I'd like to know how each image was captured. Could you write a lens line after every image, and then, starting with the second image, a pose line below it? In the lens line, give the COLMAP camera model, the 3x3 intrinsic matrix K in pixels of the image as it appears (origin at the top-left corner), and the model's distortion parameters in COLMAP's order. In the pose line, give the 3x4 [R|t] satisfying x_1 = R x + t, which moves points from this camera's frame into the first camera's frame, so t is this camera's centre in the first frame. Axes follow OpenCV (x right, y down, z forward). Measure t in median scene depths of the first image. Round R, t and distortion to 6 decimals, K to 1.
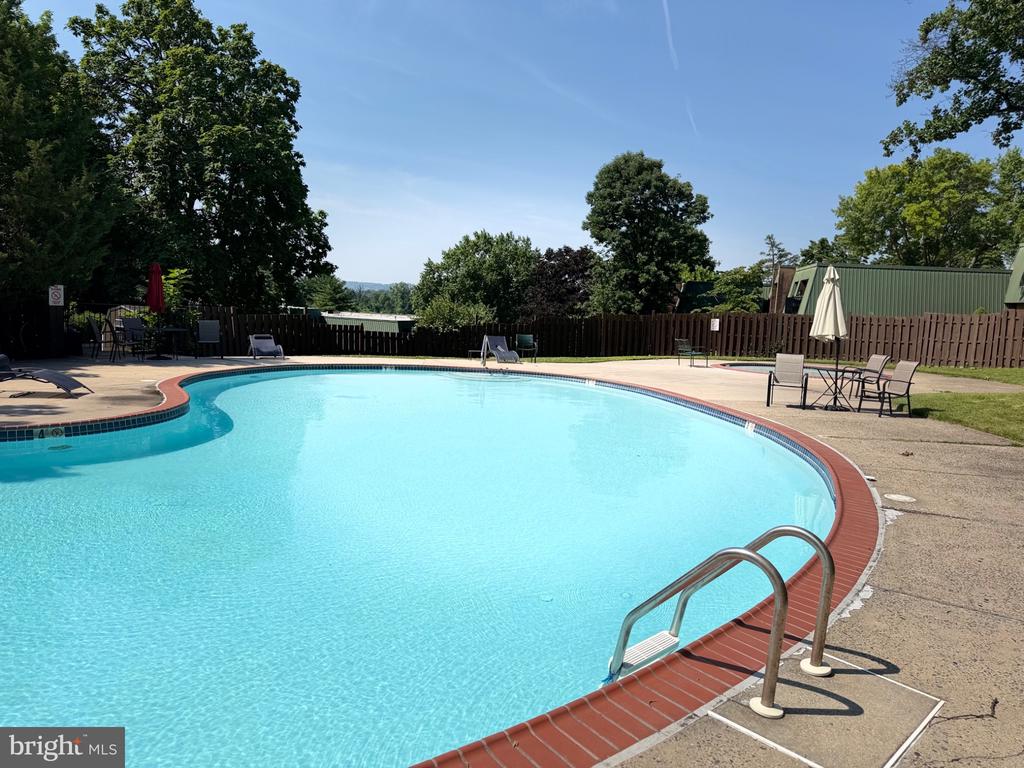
lens RADIAL K [[749.4, 0, 512.0], [0, 749.4, 384.0], [0, 0, 1]] dist [0.000357, -0.000222]
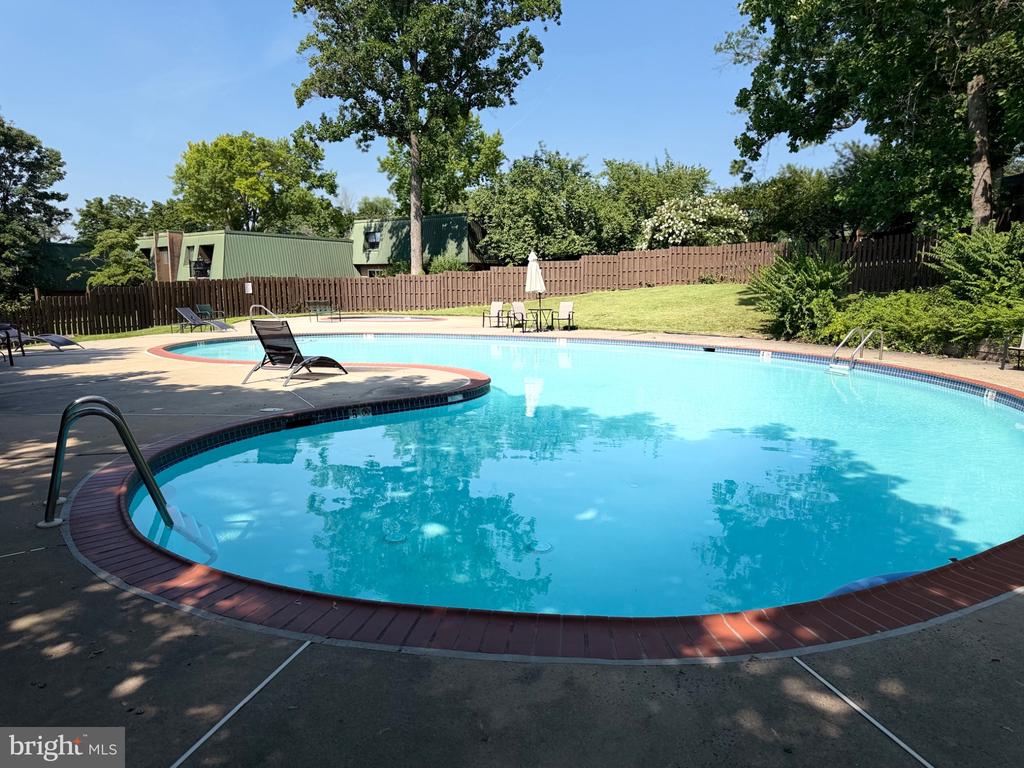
lens RADIAL K [[749.4, 0, 512.0], [0, 749.4, 384.0], [0, 0, 1]] dist [0.000357, -0.000222]
pose [[0.530654, -0.144503, 0.835180, -0.273192], [0.095621, 0.989276, 0.110410, -0.012368], [-0.842177, 0.021271, 0.538781, 0.022954]]
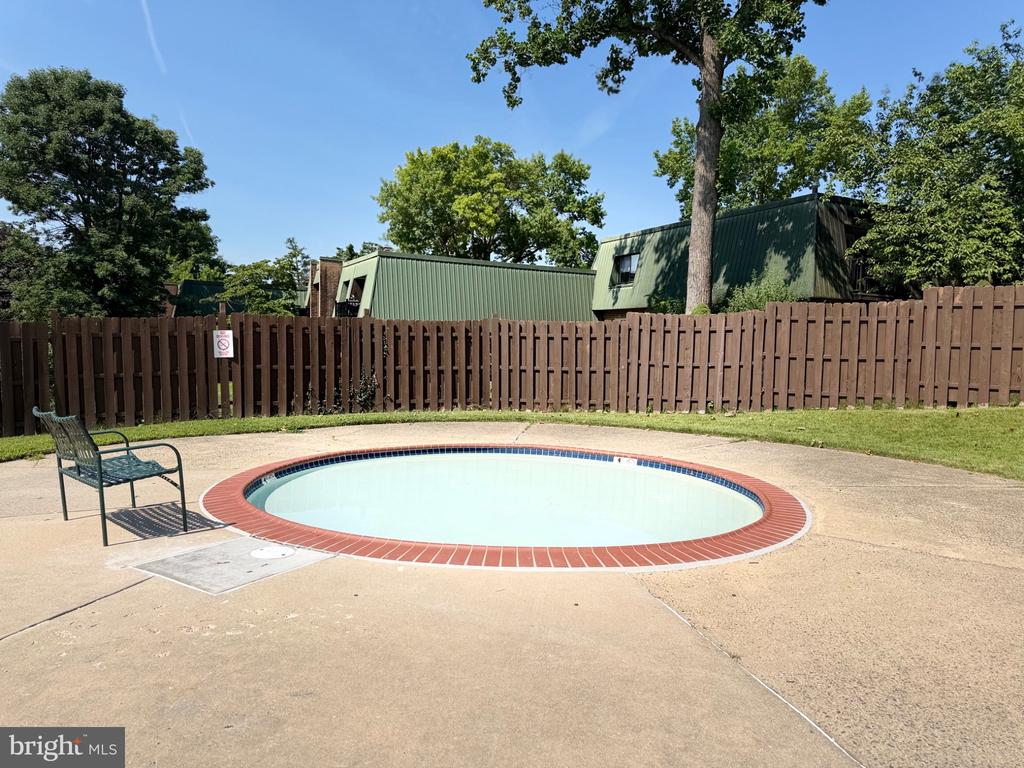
lens RADIAL K [[726.7, 0, 503.0], [0, 726.7, 408.0], [0, 0, 1]] dist [0.140685, -0.134233]
pose [[0.819872, -0.070187, 0.568228, 0.086444], [0.064615, 0.997460, 0.029975, -0.024331], [-0.568889, 0.012140, 0.822325, 0.305096]]
